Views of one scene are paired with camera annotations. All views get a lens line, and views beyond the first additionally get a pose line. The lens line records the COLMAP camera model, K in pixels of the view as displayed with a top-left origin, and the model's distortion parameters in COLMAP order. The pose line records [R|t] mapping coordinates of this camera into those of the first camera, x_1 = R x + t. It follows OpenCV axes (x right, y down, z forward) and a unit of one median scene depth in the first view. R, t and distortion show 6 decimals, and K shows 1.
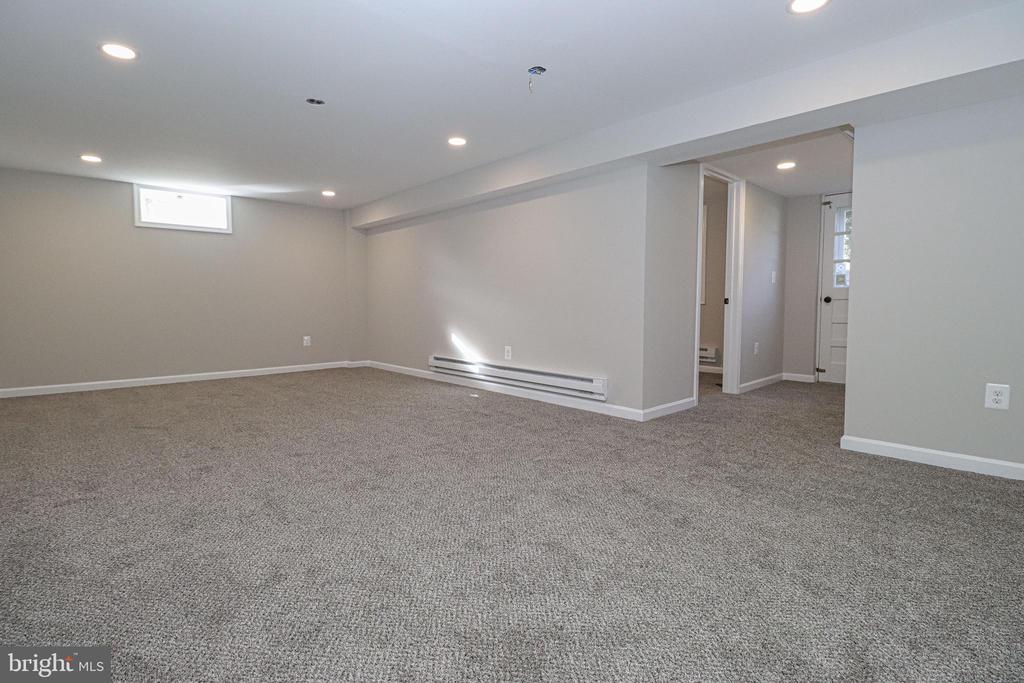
lens RADIAL K [[479.8, 0, 507.1], [0, 479.8, 337.6], [0, 0, 1]] dist [-0.008756, -0.000697]
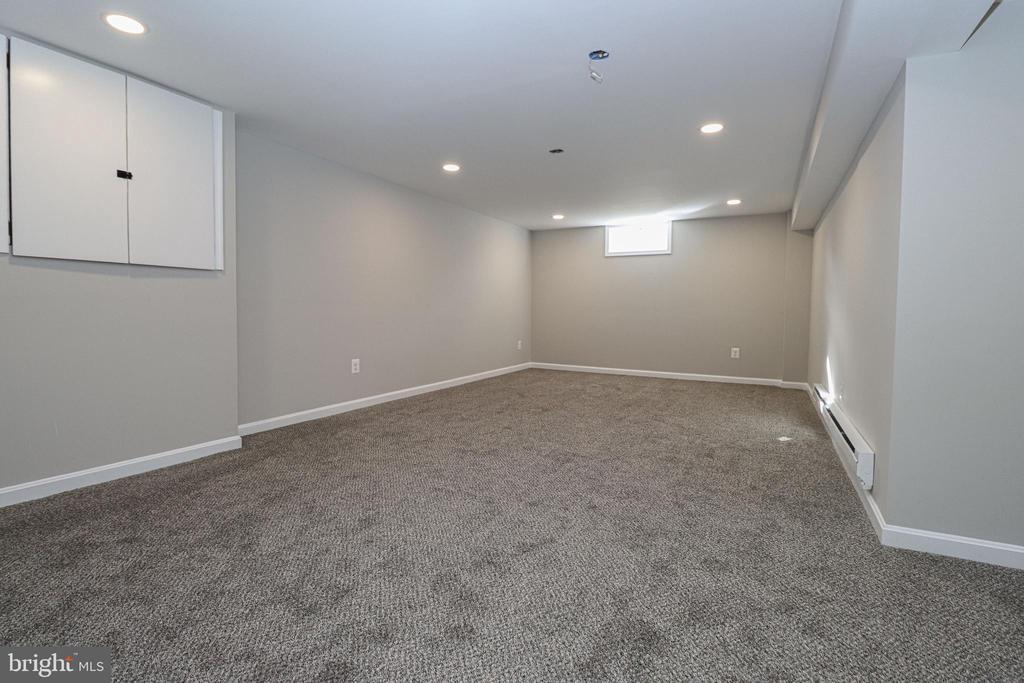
lens RADIAL K [[475.6, 0, 512.4], [0, 475.6, 329.6], [0, 0, 1]] dist [0.001199, 0.000597]
pose [[0.360283, 0.043965, -0.931806, 0.529334], [-0.079105, 0.996731, 0.016443, -0.033452], [0.929483, 0.067787, 0.362583, 0.353457]]
